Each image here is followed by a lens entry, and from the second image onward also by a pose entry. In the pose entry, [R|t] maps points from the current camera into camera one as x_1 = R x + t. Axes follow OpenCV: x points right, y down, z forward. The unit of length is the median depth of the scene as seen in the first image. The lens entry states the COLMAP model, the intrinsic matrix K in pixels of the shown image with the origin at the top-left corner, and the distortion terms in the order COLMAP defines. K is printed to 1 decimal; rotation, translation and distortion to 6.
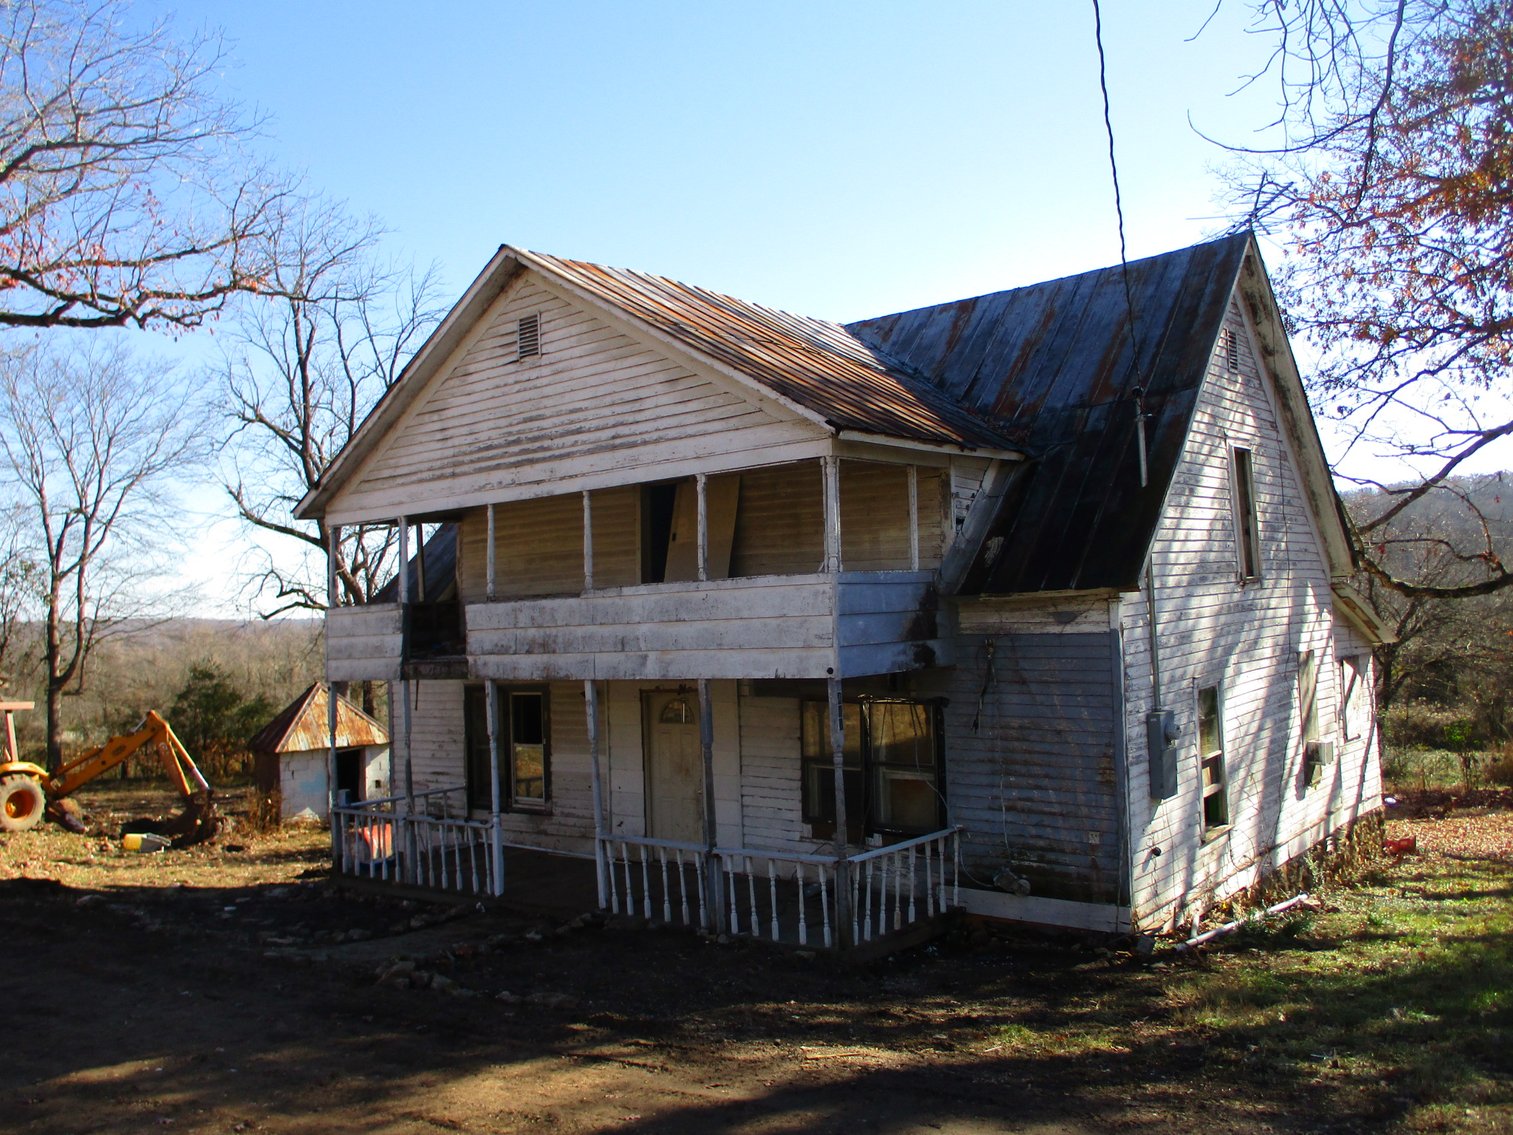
lens RADIAL K [[1249.5, 0, 762.6], [0, 1249.5, 561.5], [0, 0, 1]] dist [-0.046540, 0.030490]
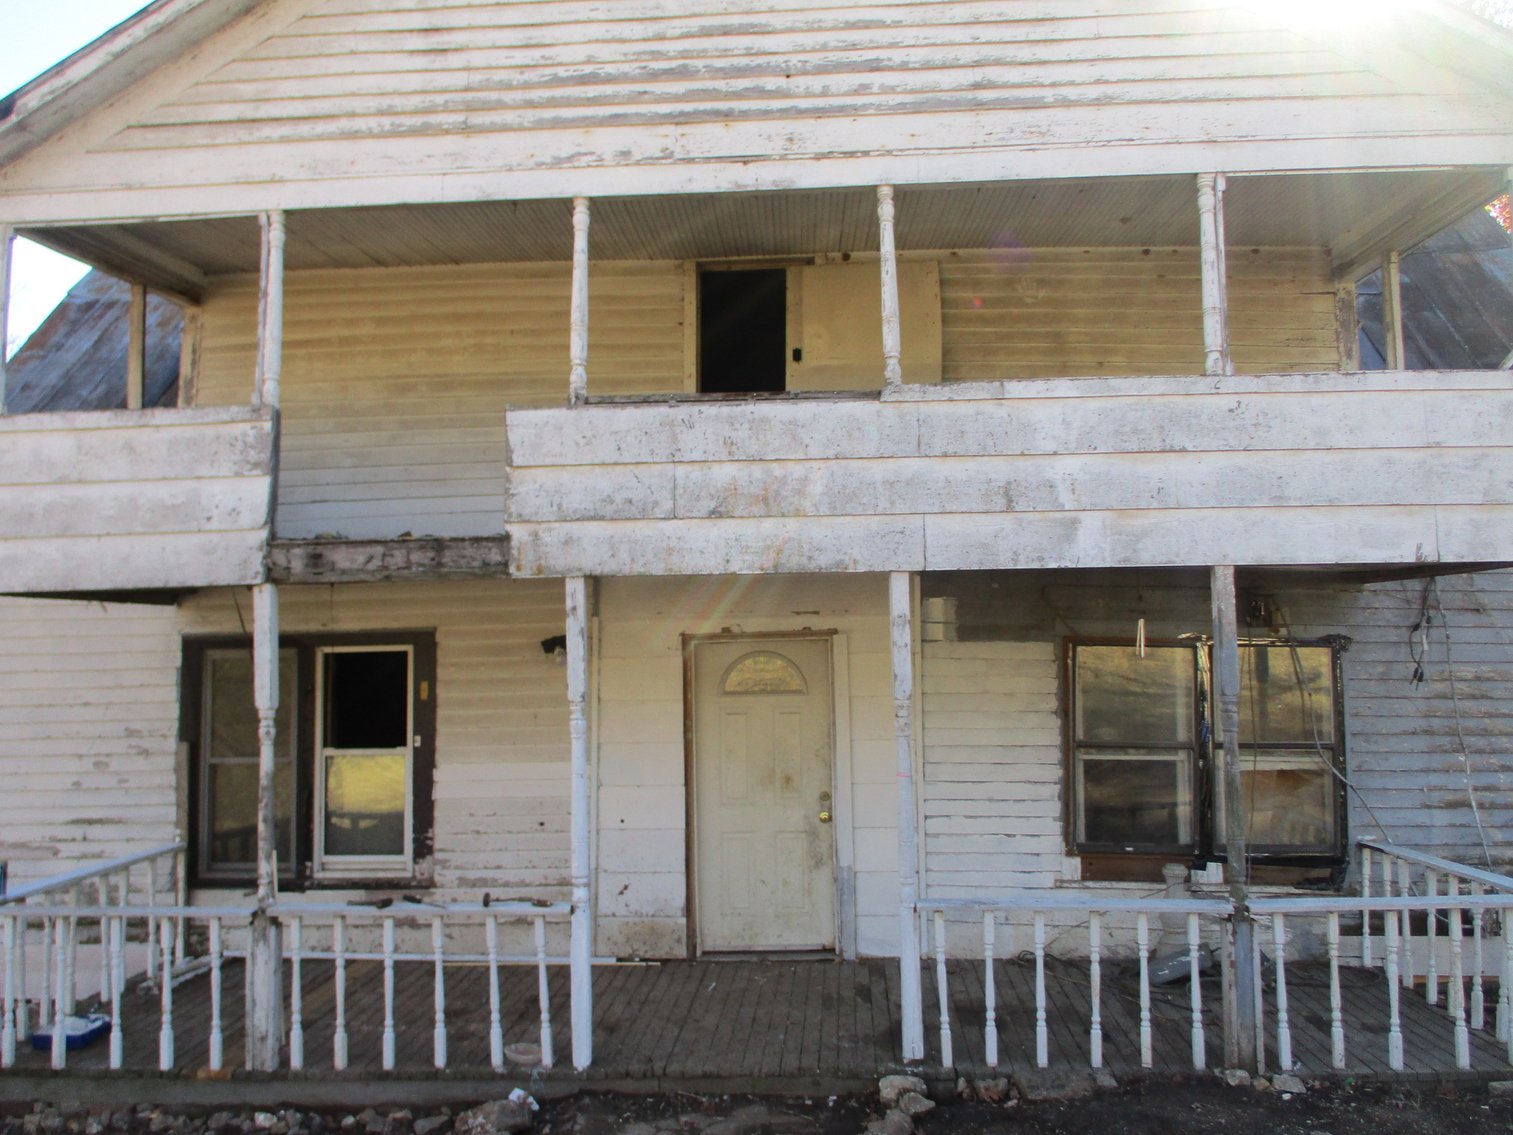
lens RADIAL K [[1249.5, 0, 762.6], [0, 1249.5, 561.5], [0, 0, 1]] dist [-0.046540, 0.030490]
pose [[0.821996, 0.071564, 0.564979, -0.424333], [-0.047324, 0.997225, -0.057462, 0.113307], [-0.567524, 0.020497, 0.823102, 0.604250]]
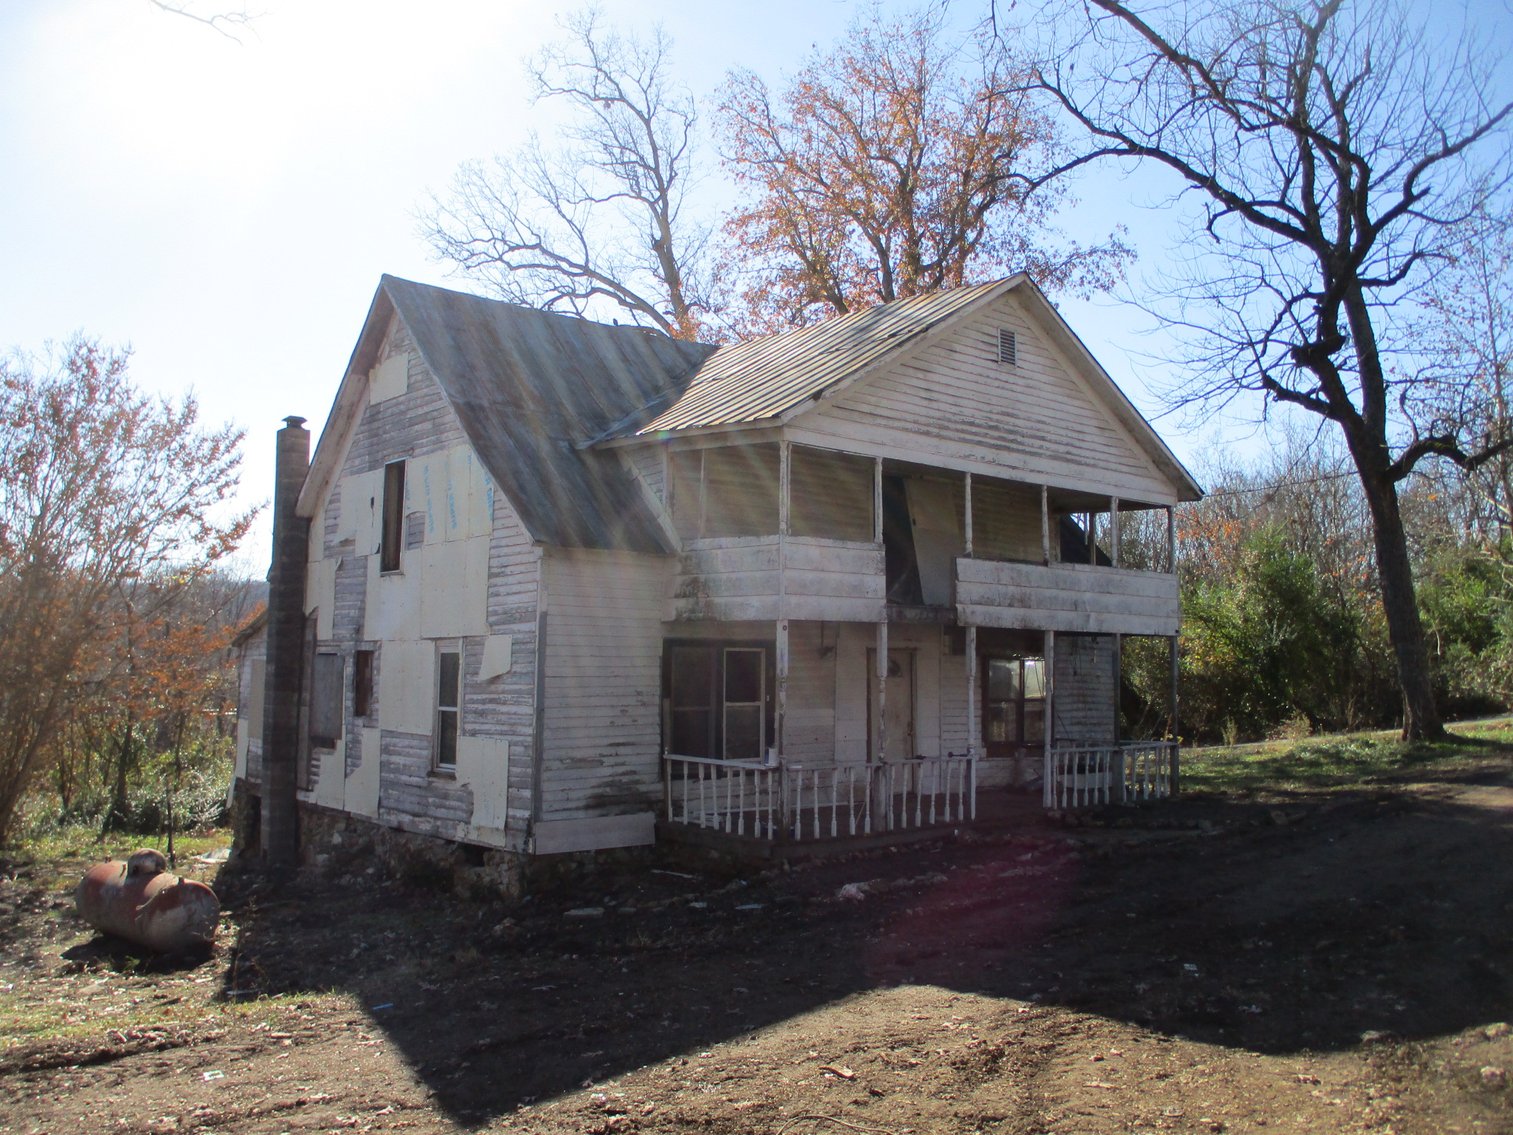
lens RADIAL K [[1249.5, 0, 762.6], [0, 1249.5, 561.5], [0, 0, 1]] dist [-0.046540, 0.030490]
pose [[0.193213, 0.122826, 0.973439, -1.387056], [-0.070386, 0.991312, -0.111111, 0.178237], [-0.978629, -0.047048, 0.200179, 0.978964]]
